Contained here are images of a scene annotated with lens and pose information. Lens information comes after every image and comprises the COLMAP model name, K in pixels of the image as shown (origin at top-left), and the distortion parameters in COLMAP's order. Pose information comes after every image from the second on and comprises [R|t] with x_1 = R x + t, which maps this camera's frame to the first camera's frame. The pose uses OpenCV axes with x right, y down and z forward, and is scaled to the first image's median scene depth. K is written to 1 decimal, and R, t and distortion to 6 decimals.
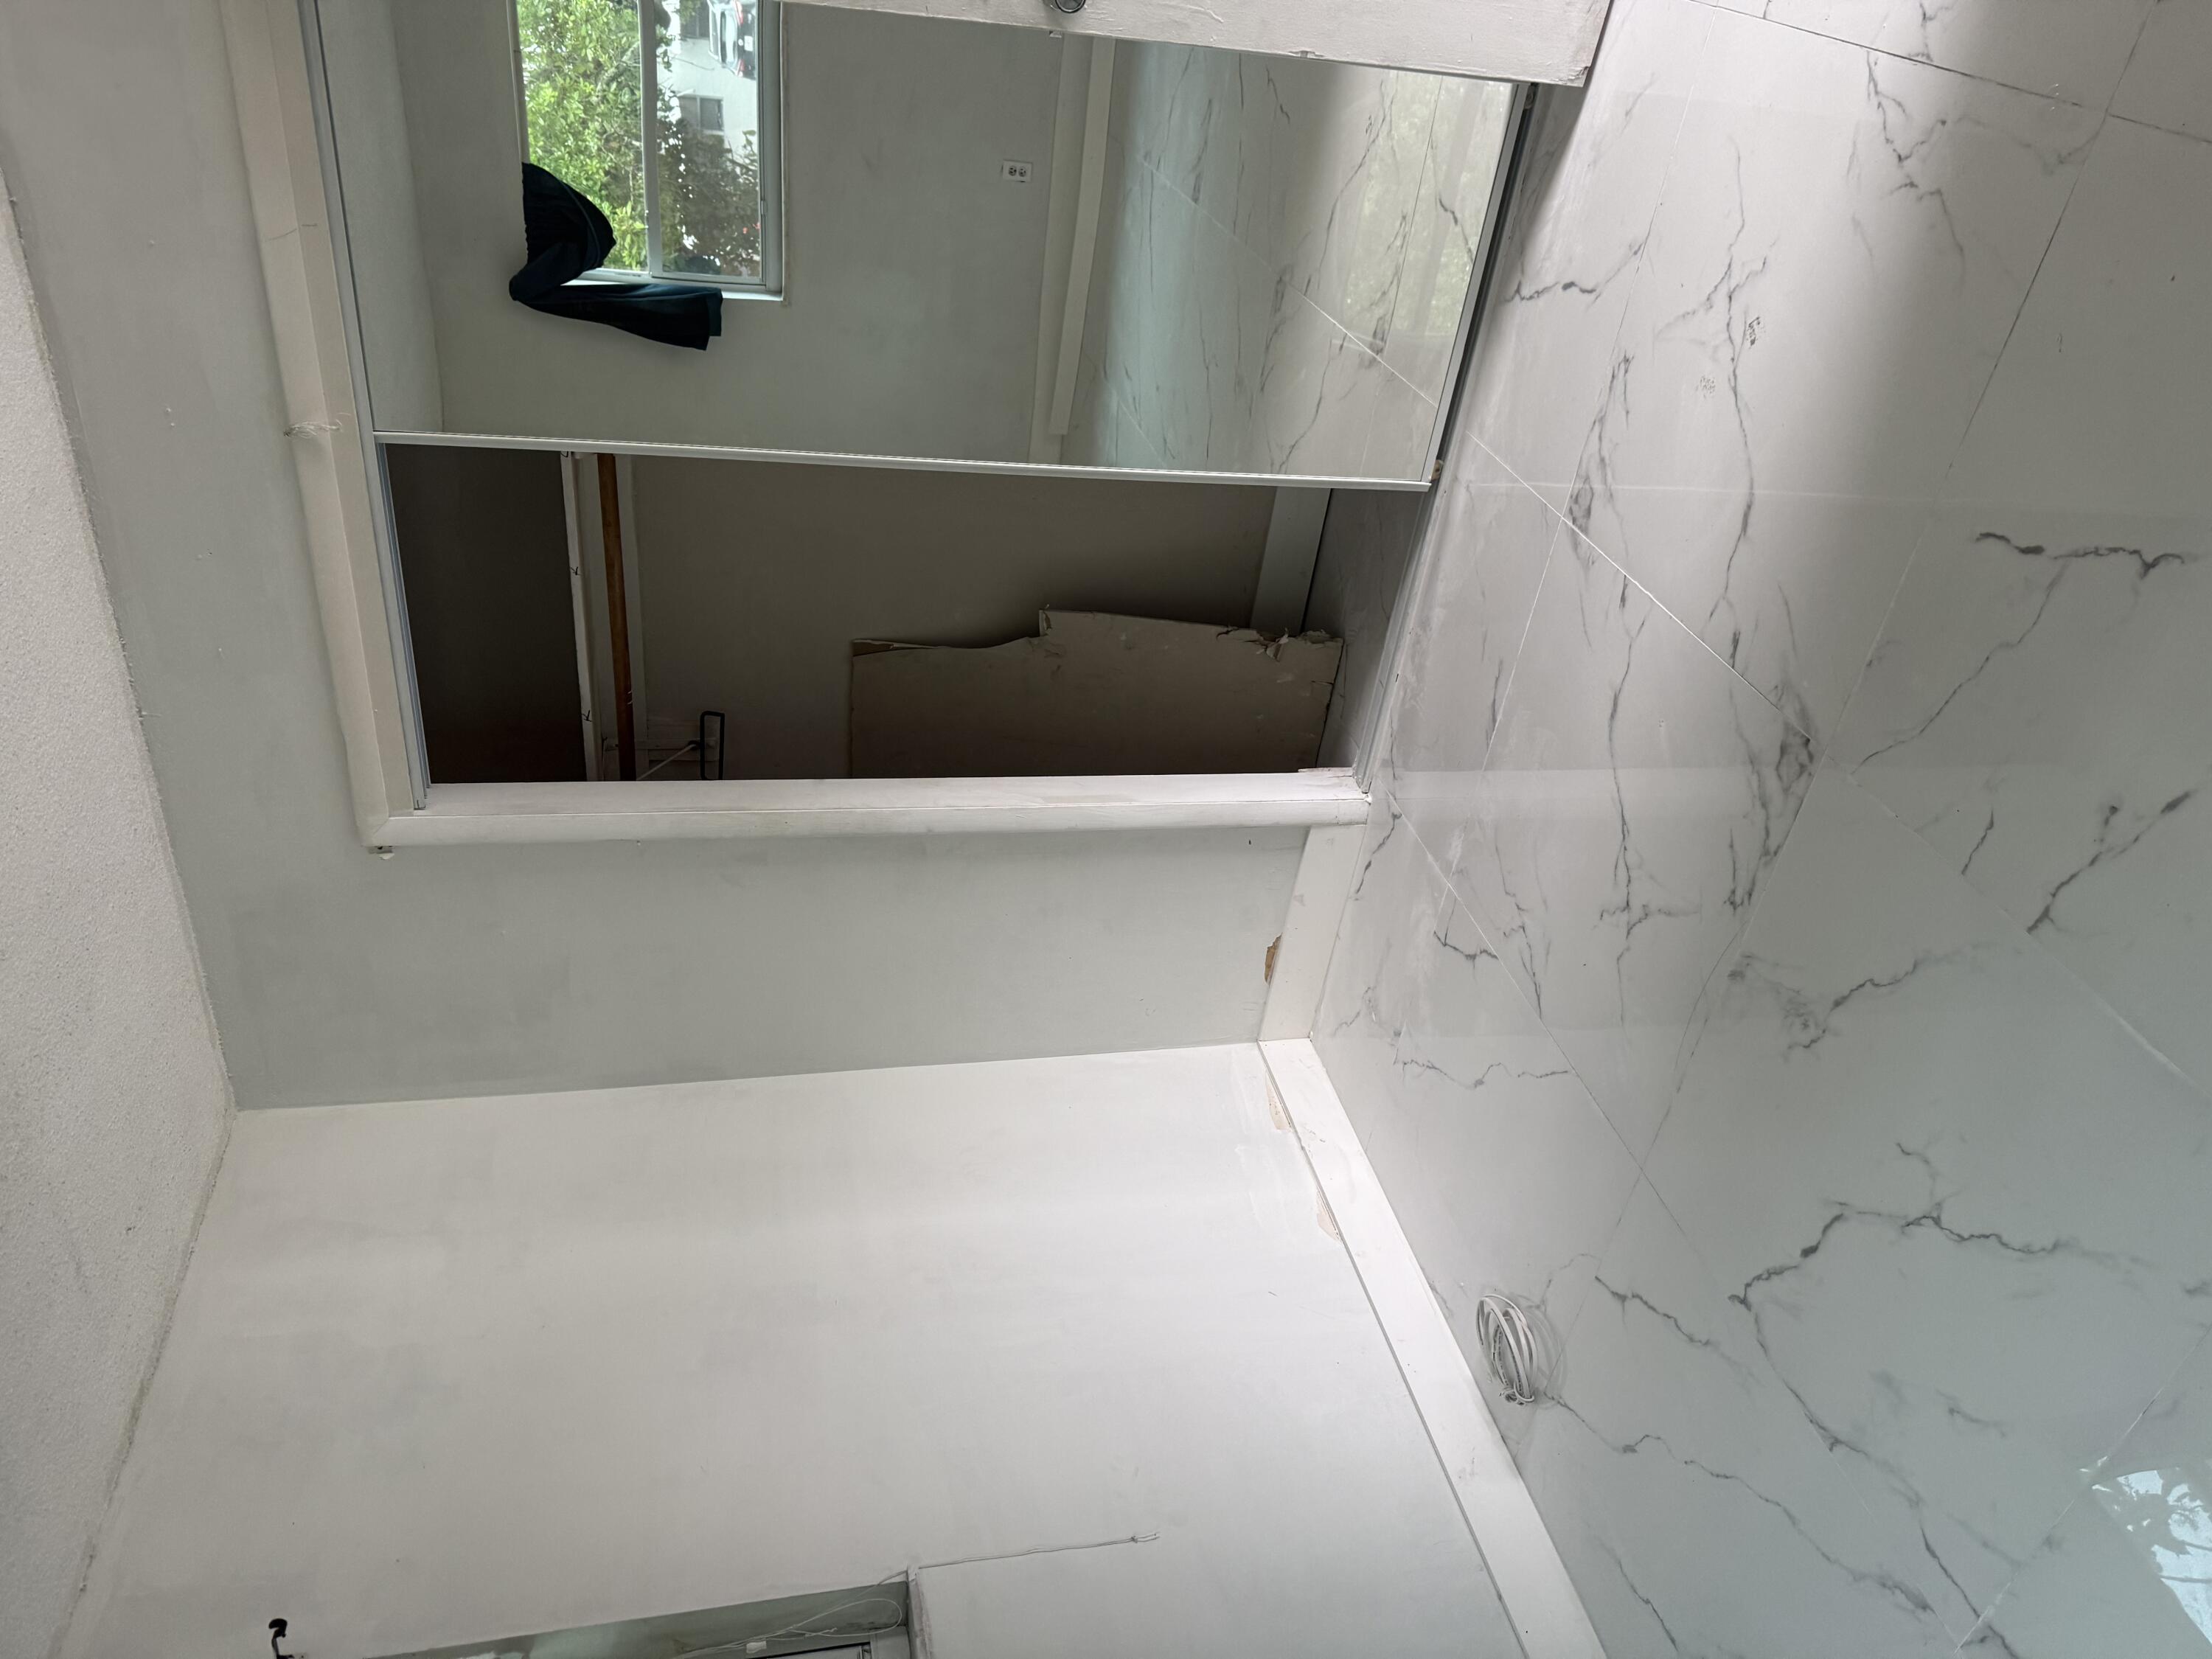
lens RADIAL K [[1556.6, 0, 1097.2], [0, 1556.6, 854.8], [0, 0, 1]] dist [0.139258, -0.143621]
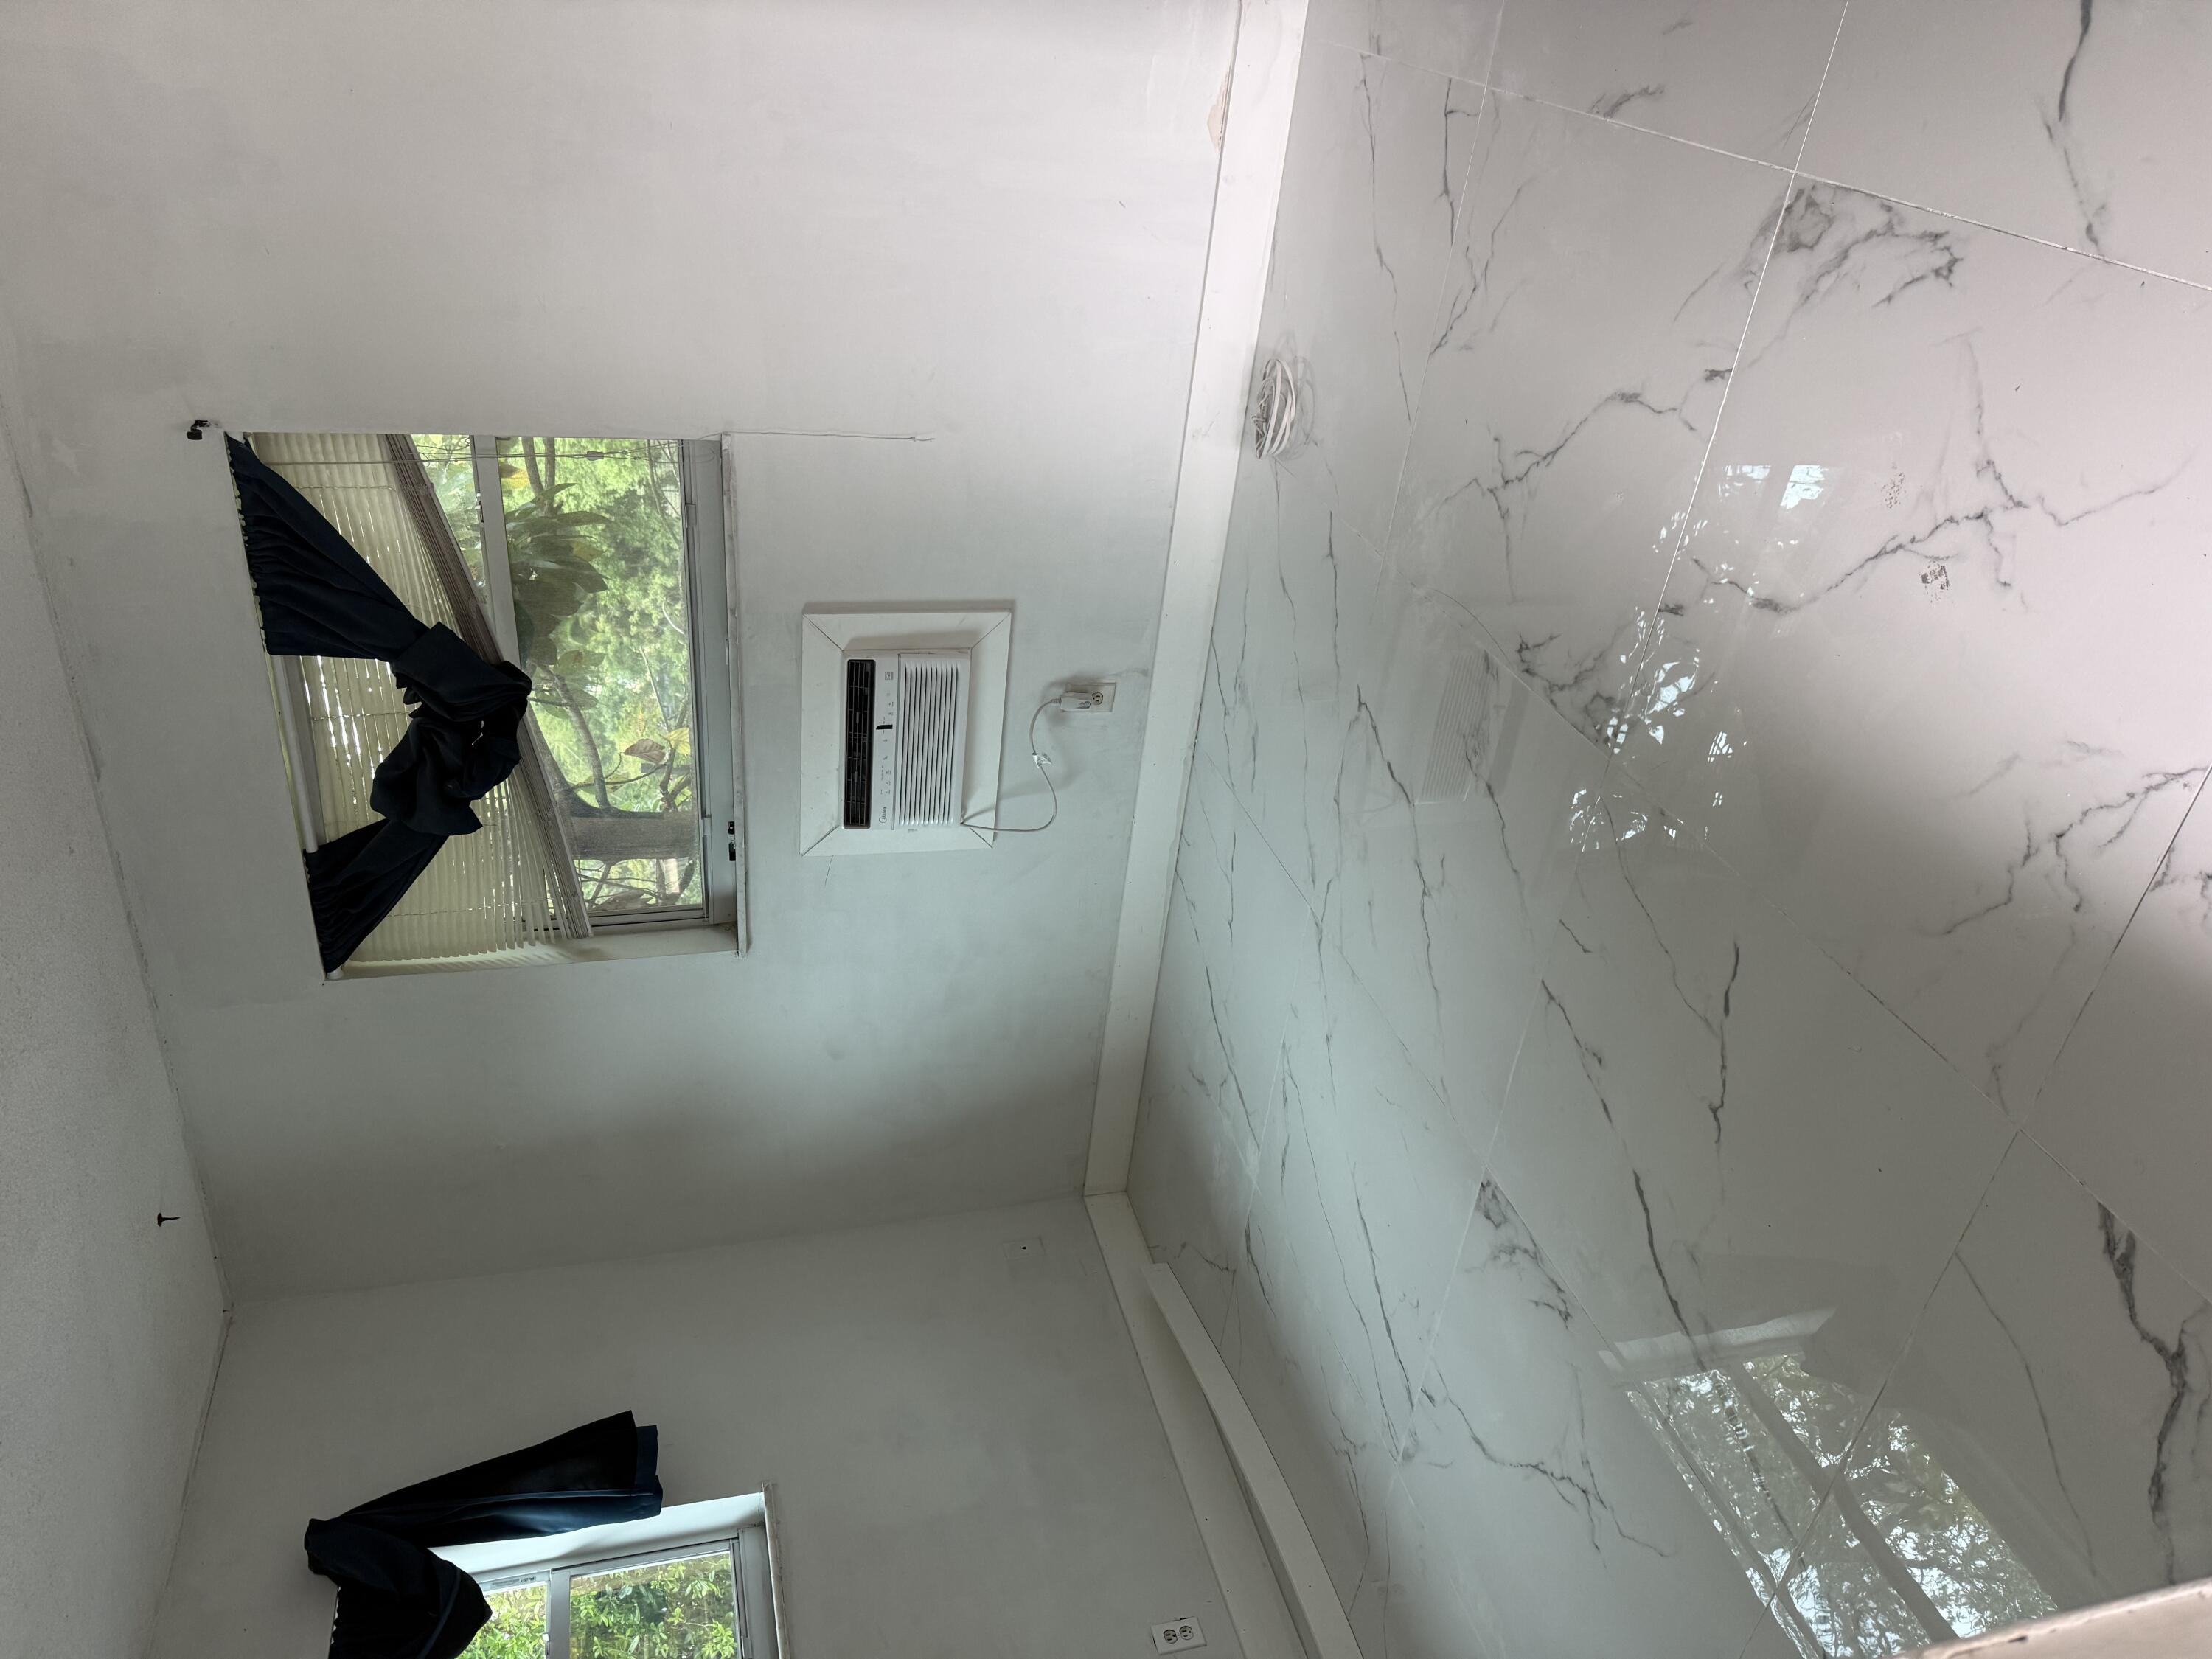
lens RADIAL K [[1546.6, 0, 1106.0], [0, 1546.6, 829.5], [0, 0, 1]] dist [0.002337, -0.001137]
pose [[0.942017, 0.186312, 0.279091, -0.122458], [-0.293547, 0.054561, 0.954386, -0.792422], [0.162586, -0.980974, 0.106089, 0.654261]]
